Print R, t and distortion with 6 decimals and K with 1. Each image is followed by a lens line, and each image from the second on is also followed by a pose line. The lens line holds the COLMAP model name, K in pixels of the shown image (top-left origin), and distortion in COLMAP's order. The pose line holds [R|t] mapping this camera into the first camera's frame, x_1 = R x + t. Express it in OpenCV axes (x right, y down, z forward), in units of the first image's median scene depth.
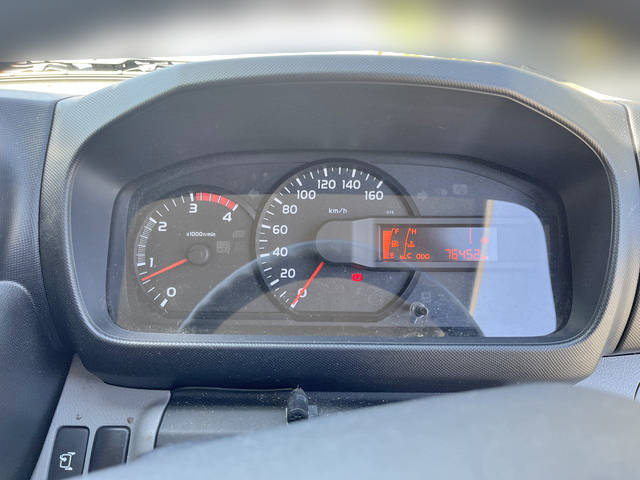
lens RADIAL K [[483.5, 0, 319.7], [0, 483.5, 241.0], [0, 0, 1]] dist [0.028532, -0.020734]
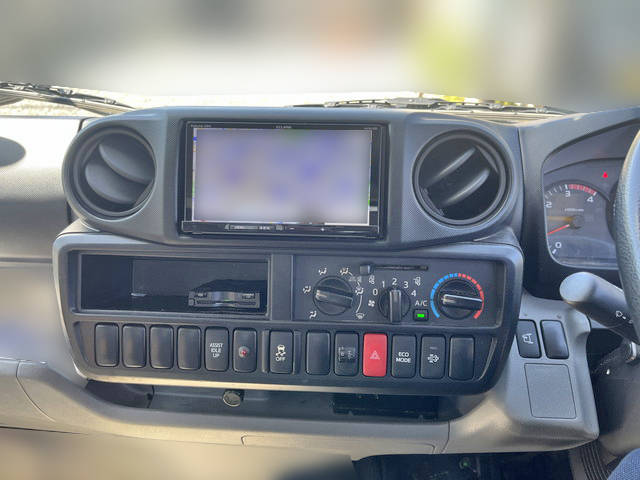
lens RADIAL K [[483.5, 0, 320.2], [0, 483.5, 238.8], [0, 0, 1]] dist [0.028532, -0.020734]
pose [[0.999320, 0.023448, -0.028458, -1.024225], [-0.025597, 0.996649, -0.077688, 0.224379], [0.026541, 0.078364, 0.996571, -0.599371]]
